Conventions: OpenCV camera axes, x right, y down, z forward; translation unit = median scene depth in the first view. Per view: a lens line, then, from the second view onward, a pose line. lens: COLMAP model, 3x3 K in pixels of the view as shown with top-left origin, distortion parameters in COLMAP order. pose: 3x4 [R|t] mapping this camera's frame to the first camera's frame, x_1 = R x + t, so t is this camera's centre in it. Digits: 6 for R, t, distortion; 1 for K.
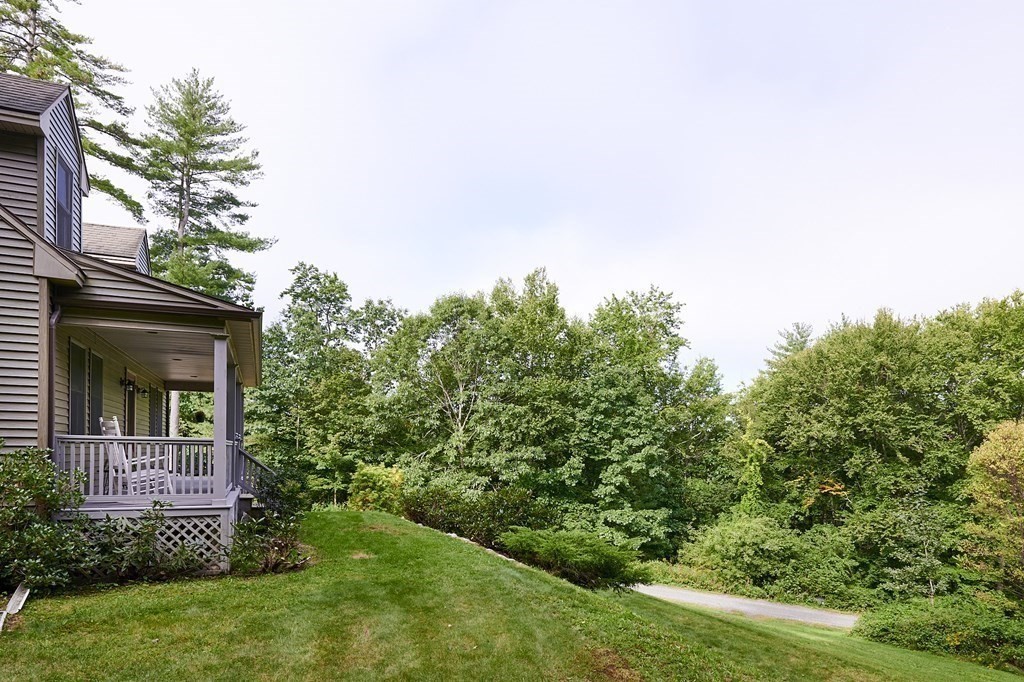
lens RADIAL K [[647.3, 0, 512.0], [0, 647.3, 341.0], [0, 0, 1]] dist [0.002511, 0.000890]
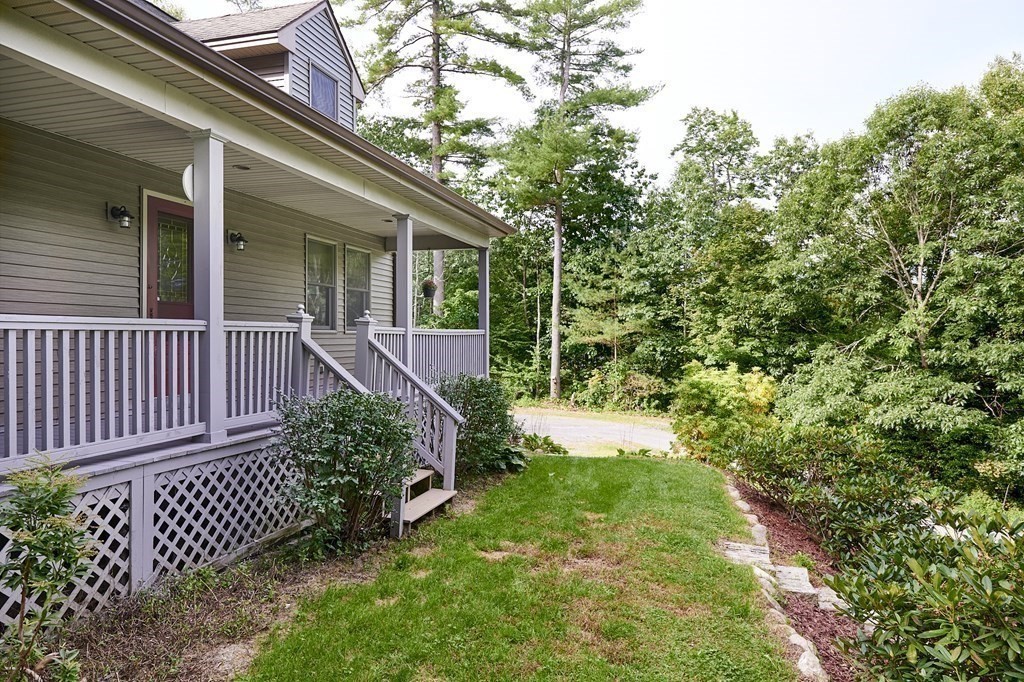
lens RADIAL K [[701.8, 0, 510.2], [0, 701.8, 351.9], [0, 0, 1]] dist [-0.001381, 0.000492]
pose [[0.812844, 0.005210, -0.582459, -0.006283], [0.102115, 0.983199, 0.151299, 0.033774], [0.573461, -0.182460, 0.798655, 0.201384]]
